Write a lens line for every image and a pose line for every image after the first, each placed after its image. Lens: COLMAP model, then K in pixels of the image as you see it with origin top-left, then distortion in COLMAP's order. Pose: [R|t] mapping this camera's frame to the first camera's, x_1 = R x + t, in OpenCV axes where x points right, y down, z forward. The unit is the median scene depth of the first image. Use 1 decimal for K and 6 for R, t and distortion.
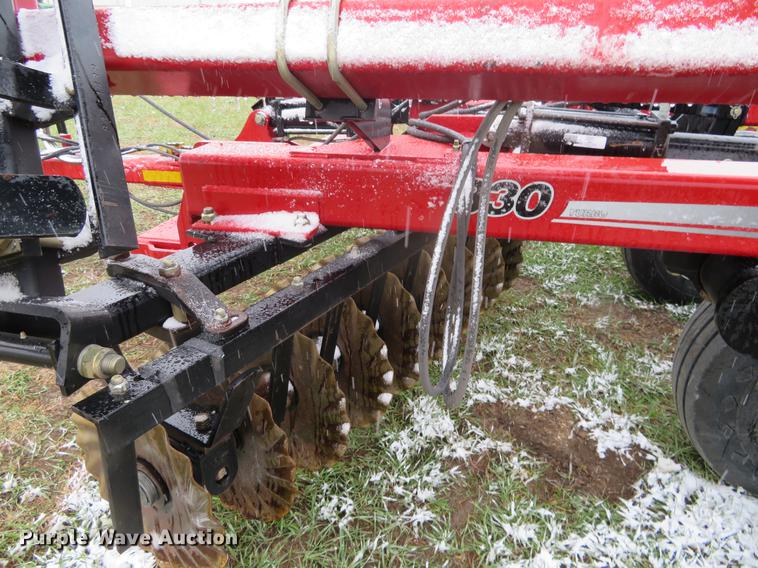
lens RADIAL K [[539.2, 0, 379.0], [0, 539.2, 284.0], [0, 0, 1]] dist [-0.005366, 0.005404]
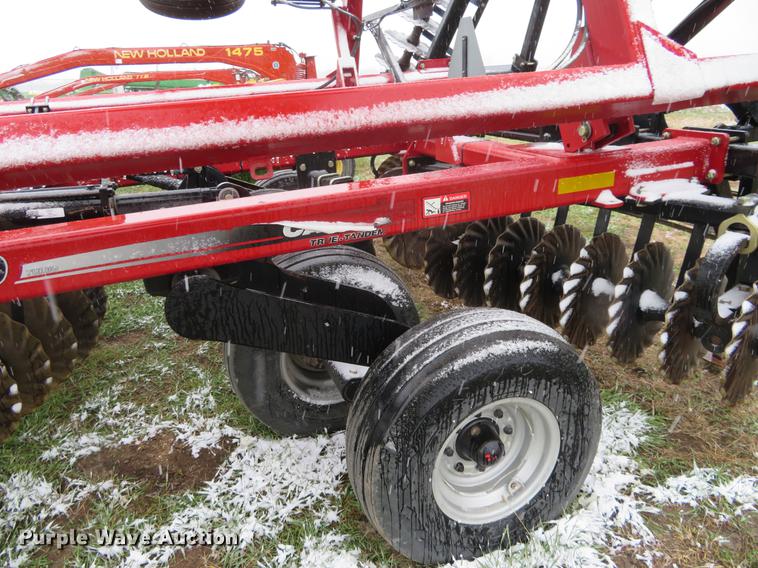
lens RADIAL K [[539.2, 0, 379.0], [0, 539.2, 284.0], [0, 0, 1]] dist [-0.005366, 0.005404]
pose [[0.815713, -0.249880, 0.521701, 0.213667], [0.296821, 0.954909, -0.006723, 0.082897], [-0.496497, 0.160336, 0.853102, -0.272009]]
